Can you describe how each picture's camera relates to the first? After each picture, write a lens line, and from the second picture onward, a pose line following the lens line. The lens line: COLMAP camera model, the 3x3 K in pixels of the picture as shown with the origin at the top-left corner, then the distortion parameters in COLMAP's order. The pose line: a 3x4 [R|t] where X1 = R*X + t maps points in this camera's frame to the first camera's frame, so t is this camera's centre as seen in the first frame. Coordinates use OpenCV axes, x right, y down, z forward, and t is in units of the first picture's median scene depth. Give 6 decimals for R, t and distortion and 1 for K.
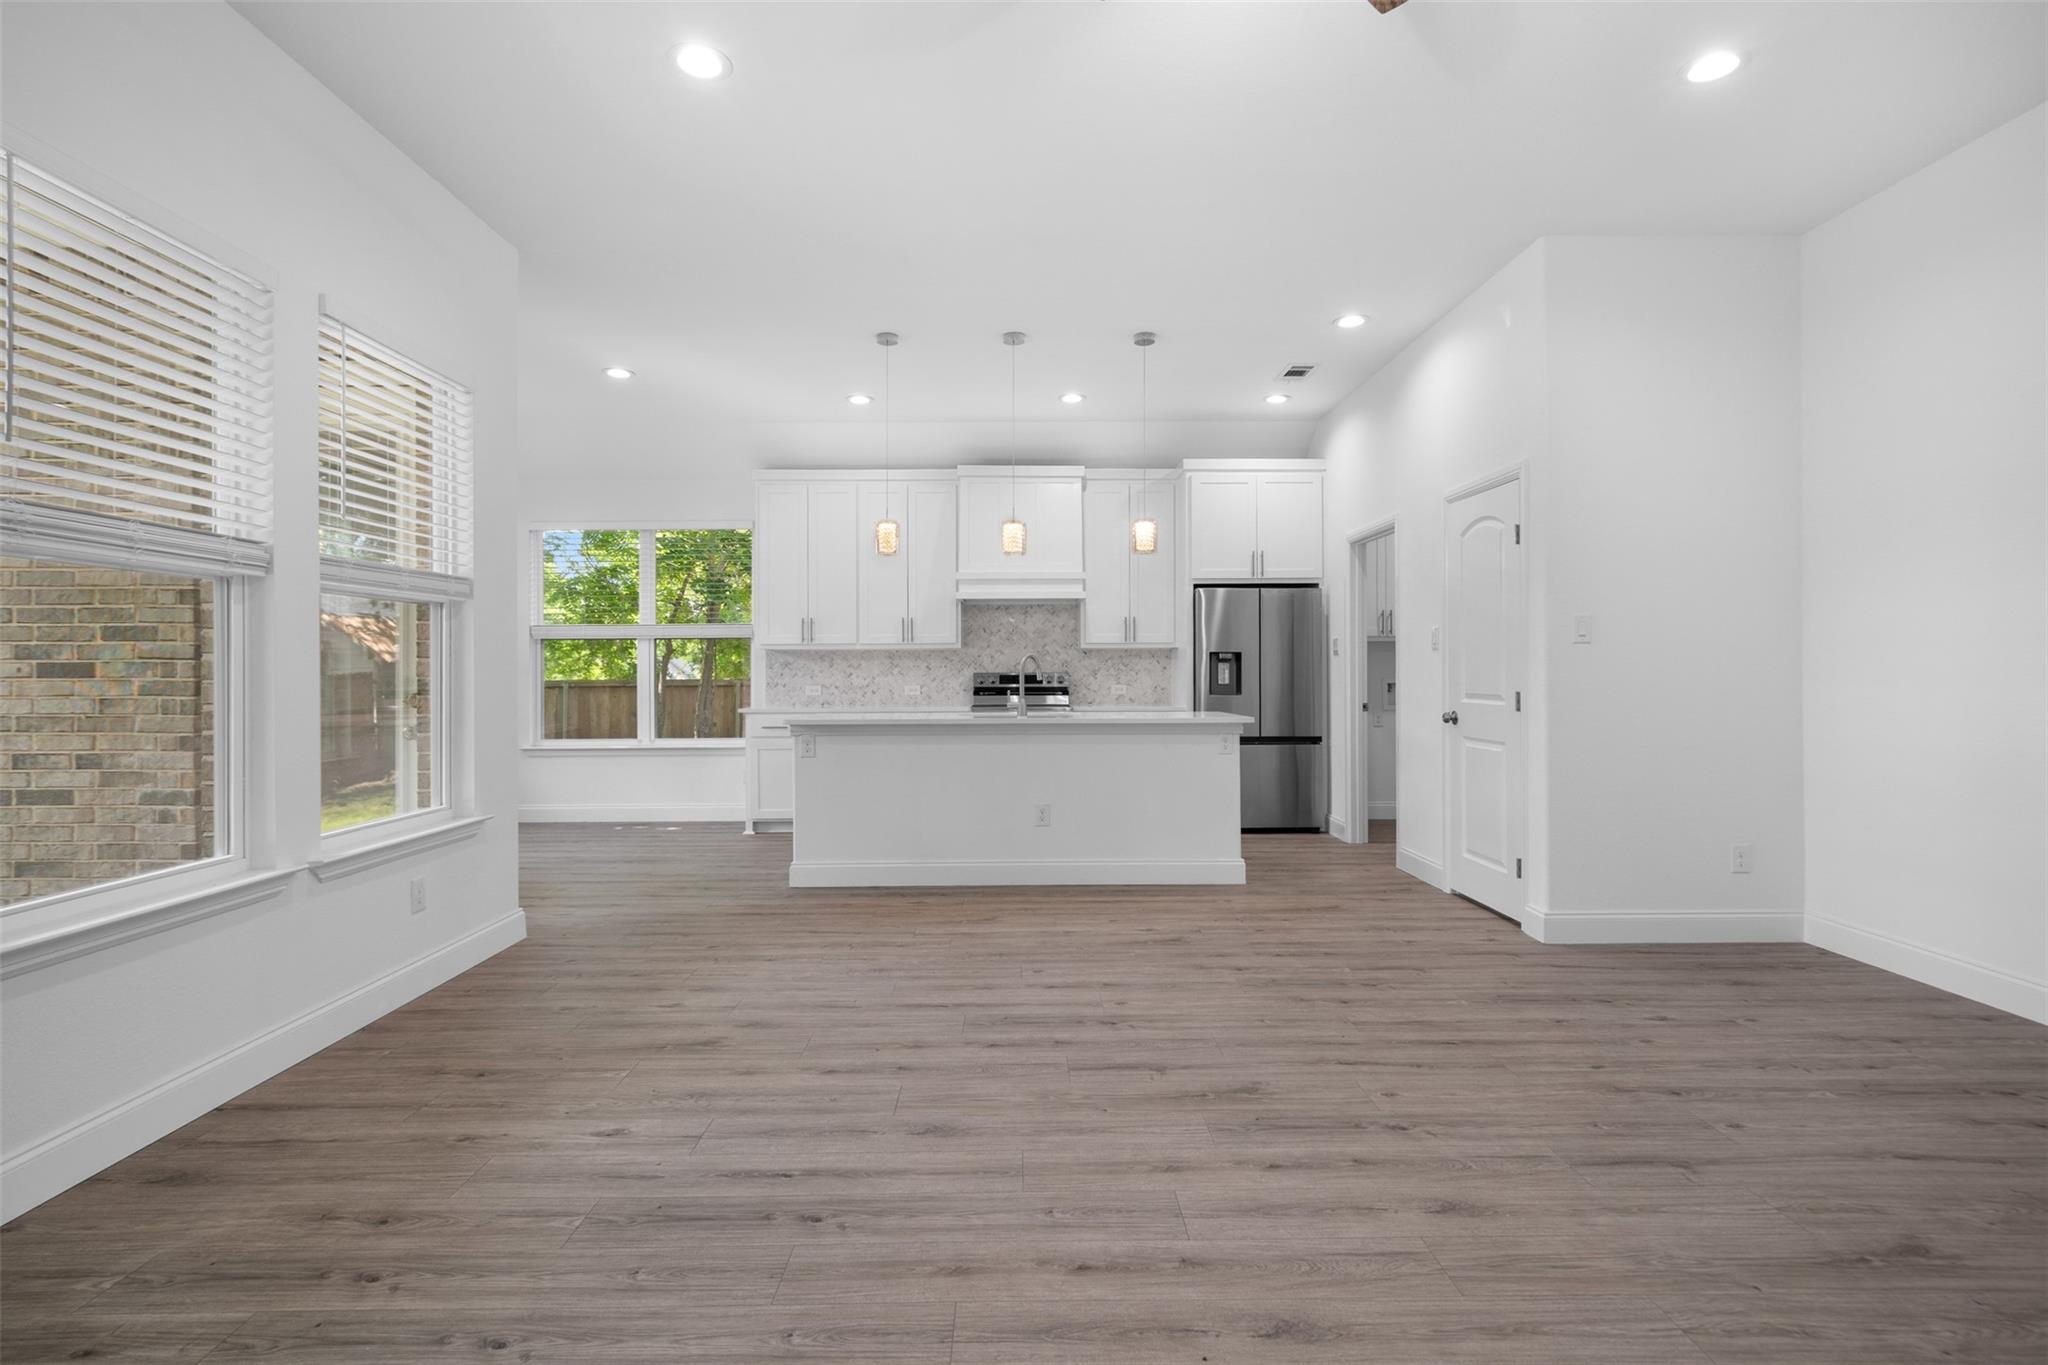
lens RADIAL K [[976.0, 0, 1016.8], [0, 976.0, 682.7], [0, 0, 1]] dist [-0.007511, 0.004907]
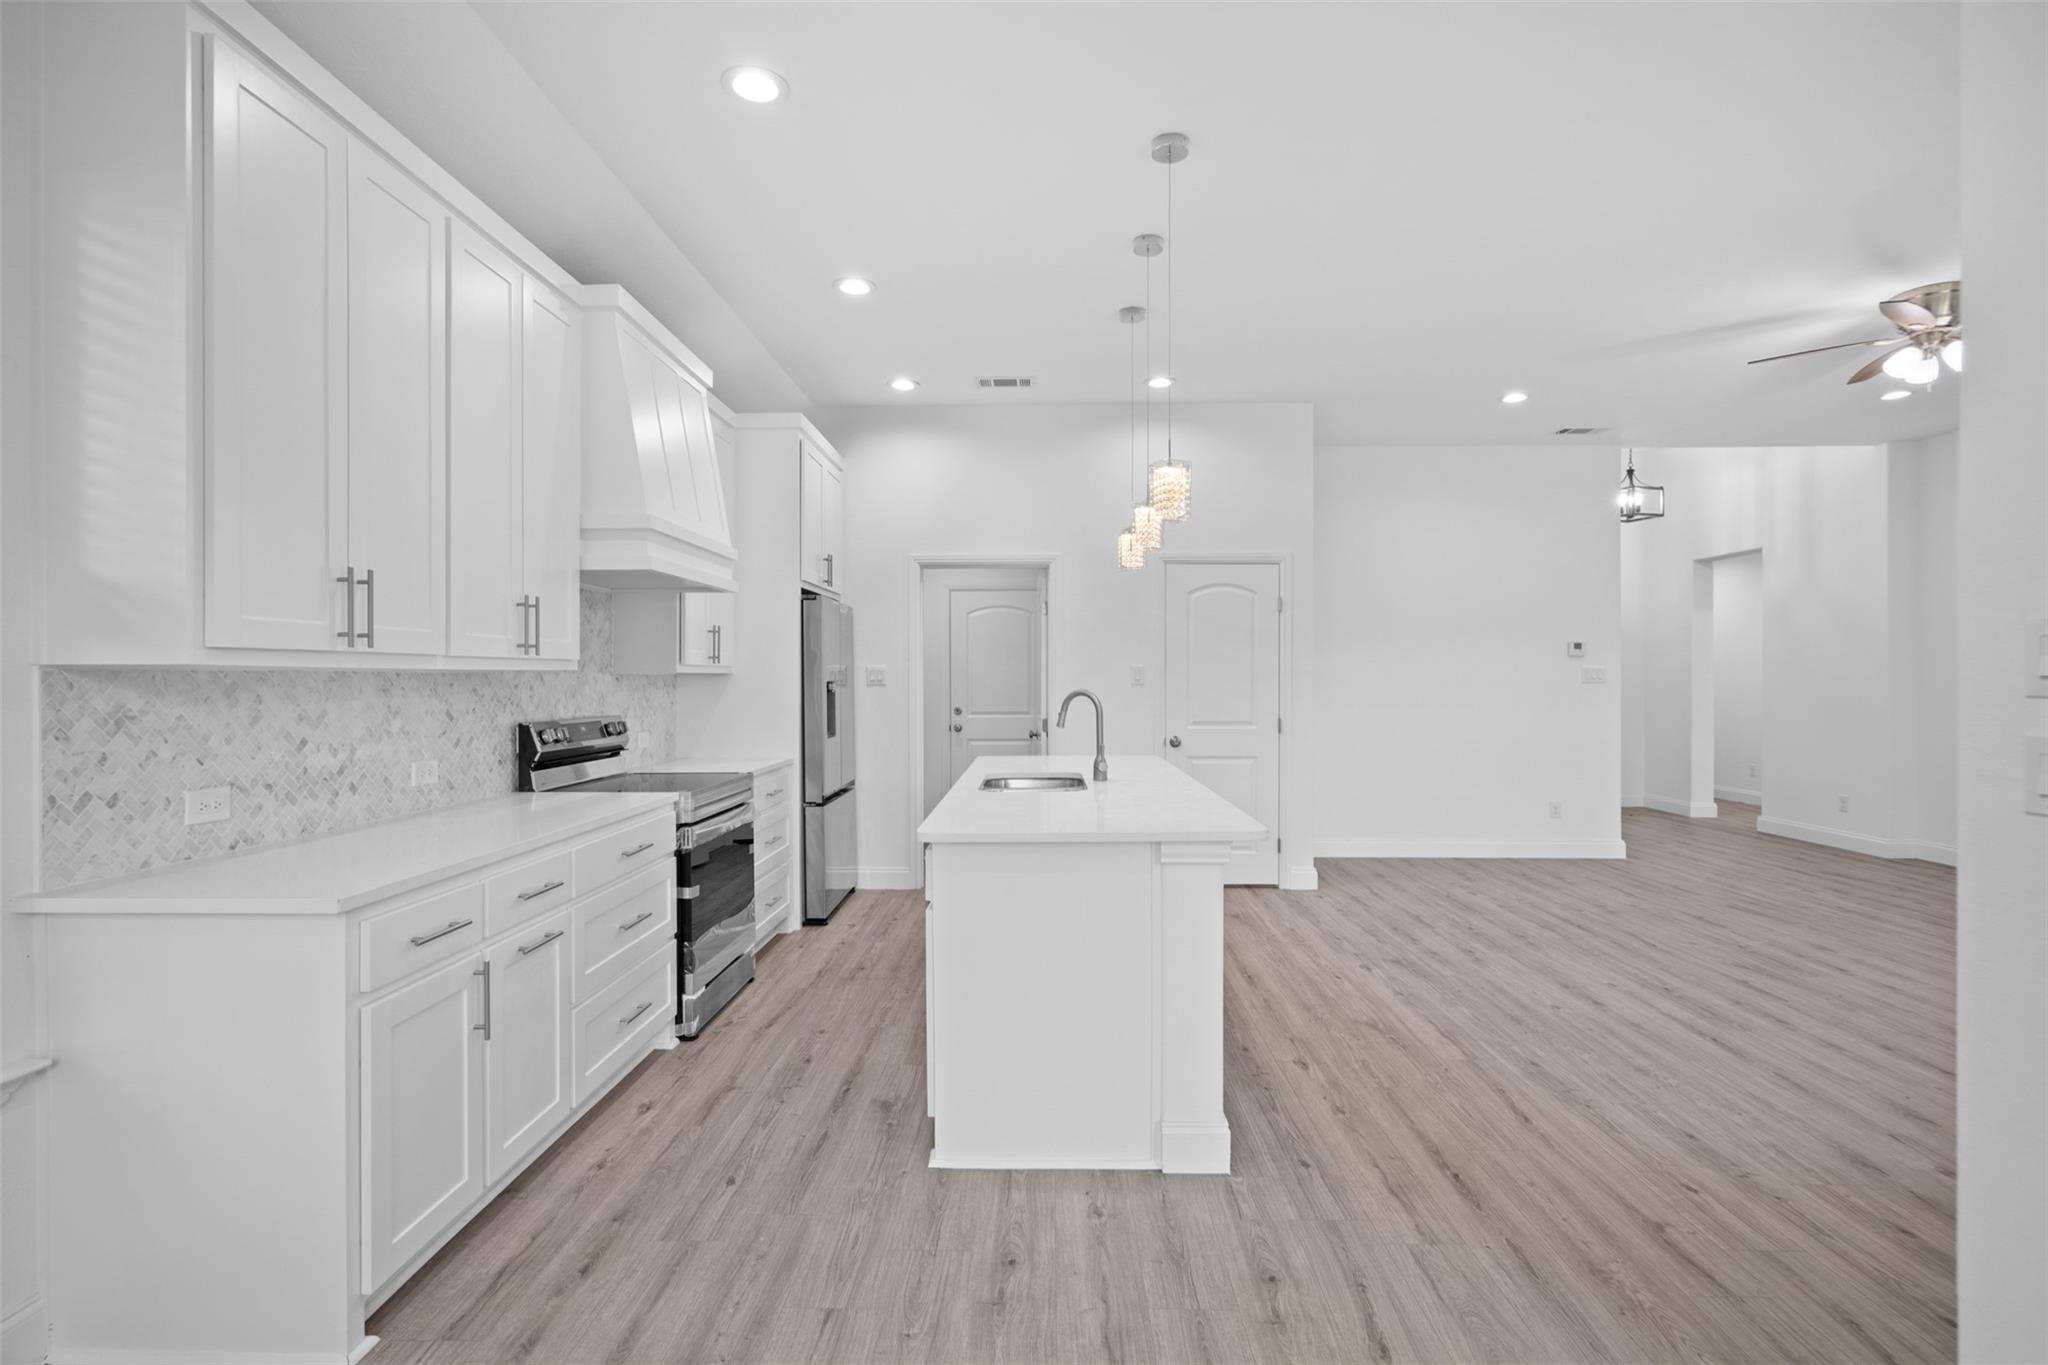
lens RADIAL K [[976.0, 0, 1023.6], [0, 976.0, 695.8], [0, 0, 1]] dist [-0.007511, 0.004907]
pose [[0.033344, -0.013792, 0.999349, -0.764727], [0.013866, 0.999815, 0.013336, -0.039397], [-0.999348, 0.013413, 0.033529, 1.148371]]
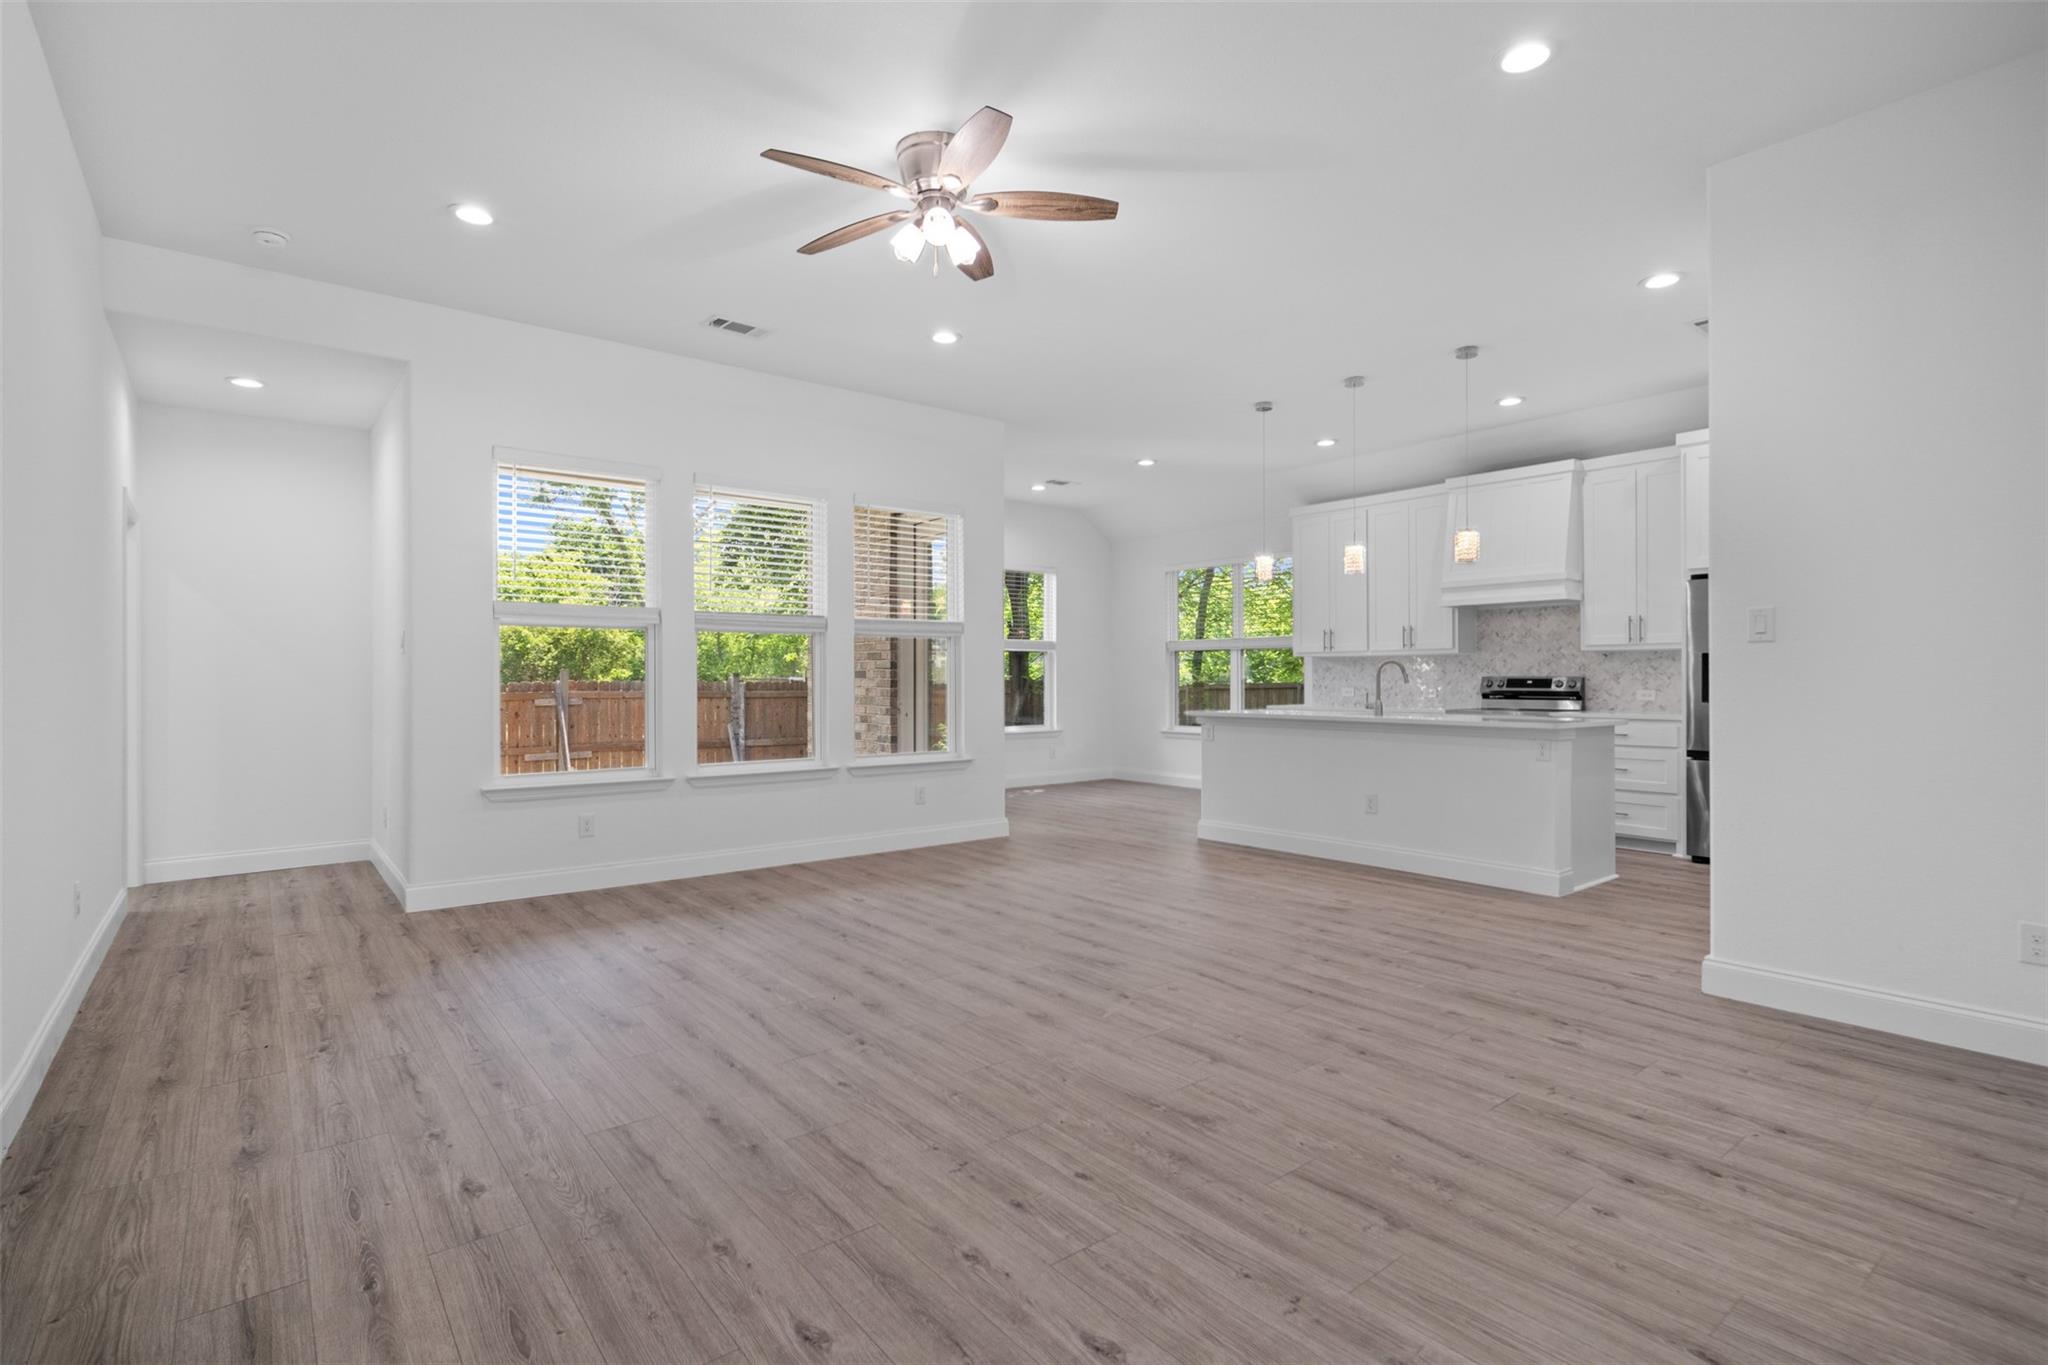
lens RADIAL K [[976.0, 0, 1031.4], [0, 976.0, 671.5], [0, 0, 1]] dist [-0.007511, 0.004907]
pose [[0.623437, -0.002085, -0.781871, 0.699432], [-0.009381, 0.999905, -0.010146, -0.000916], [0.781817, 0.013661, 0.623358, -0.001154]]
